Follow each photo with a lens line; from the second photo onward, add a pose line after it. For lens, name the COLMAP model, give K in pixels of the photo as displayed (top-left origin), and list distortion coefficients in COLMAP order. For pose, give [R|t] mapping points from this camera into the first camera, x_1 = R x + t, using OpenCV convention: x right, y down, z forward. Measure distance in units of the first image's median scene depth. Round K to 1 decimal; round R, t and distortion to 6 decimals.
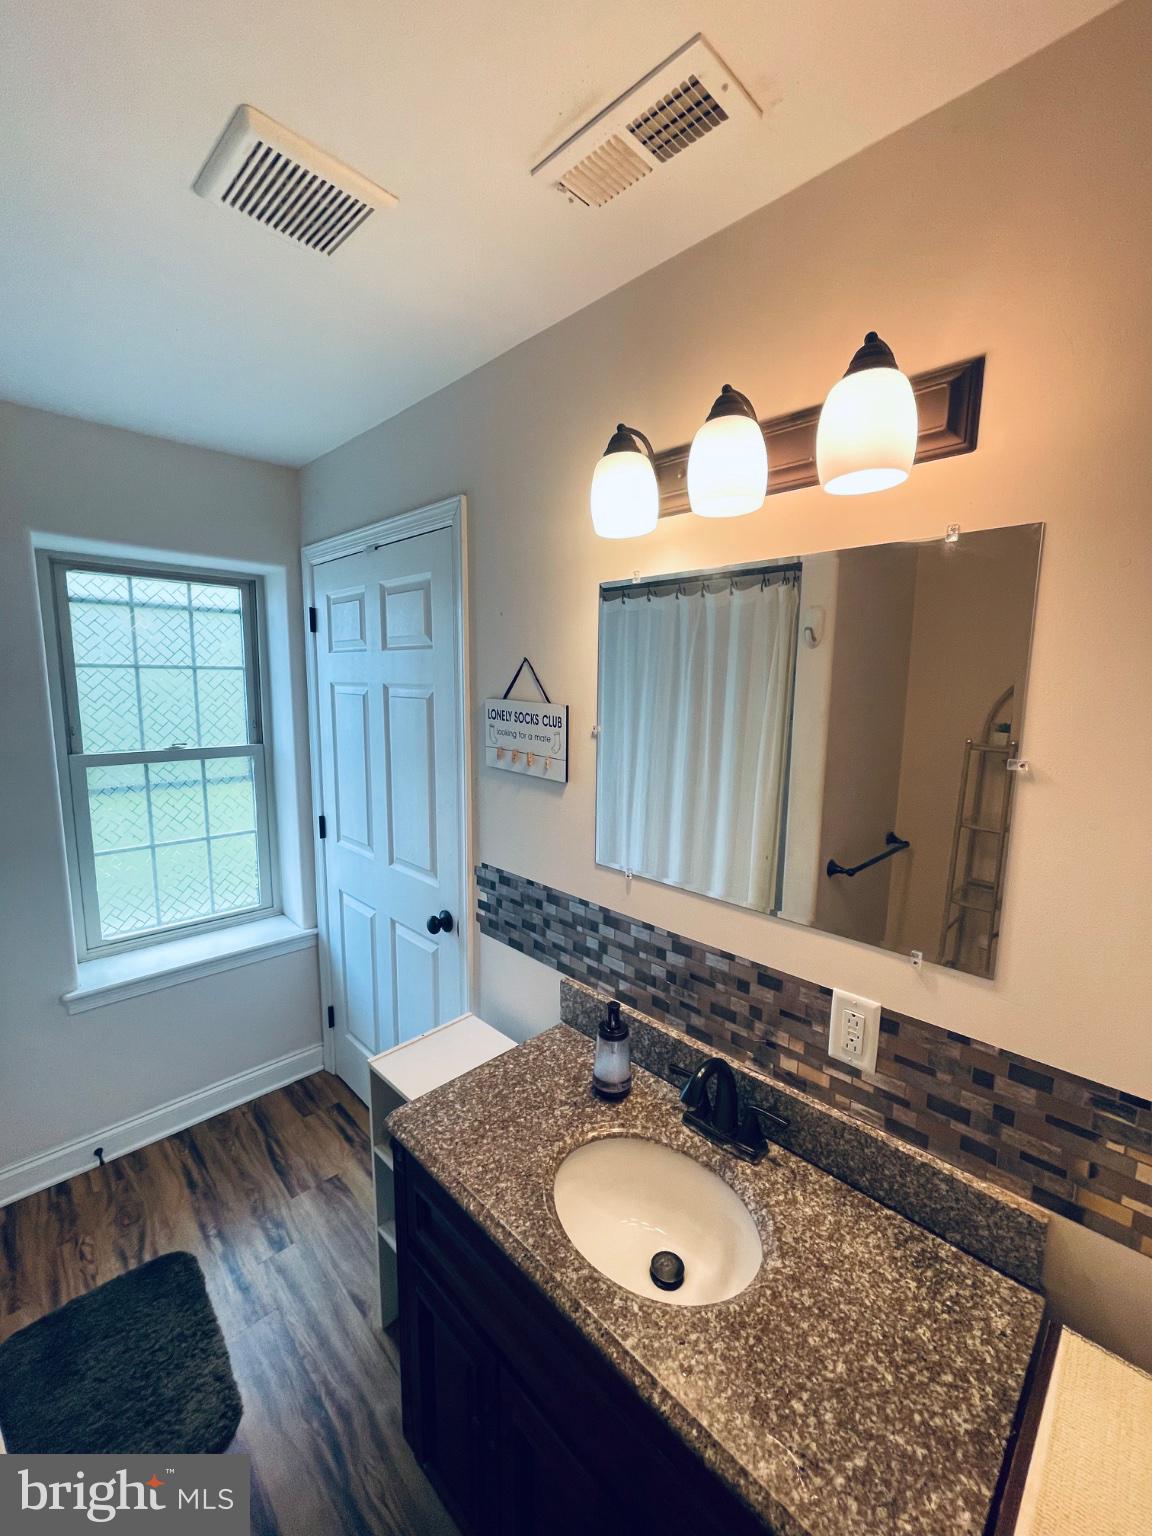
lens RADIAL K [[621.1, 0, 574.6], [0, 621.1, 762.4], [0, 0, 1]] dist [-0.001831, -0.000110]
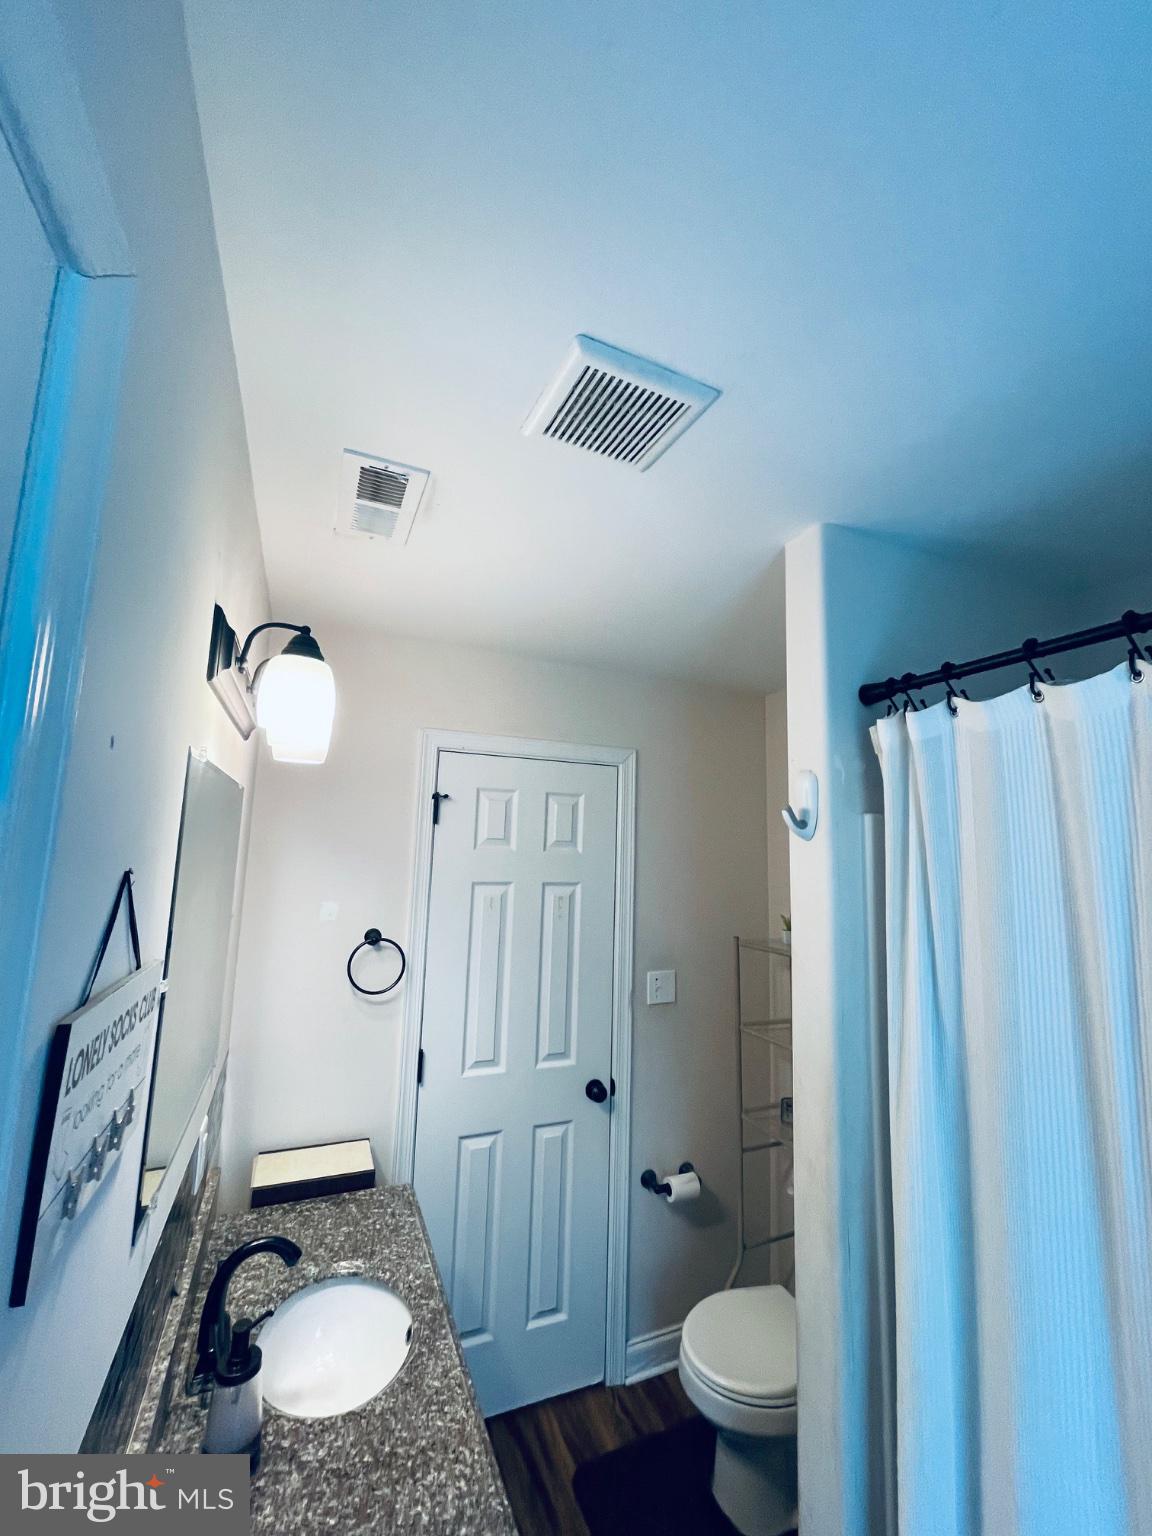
lens RADIAL K [[621.1, 0, 574.6], [0, 621.1, 762.4], [0, 0, 1]] dist [-0.001831, -0.000110]
pose [[-0.926562, 0.009506, 0.376021, -0.676316], [0.010210, 0.999948, -0.000122, -0.324949], [-0.376003, 0.003726, -0.926611, 1.736768]]
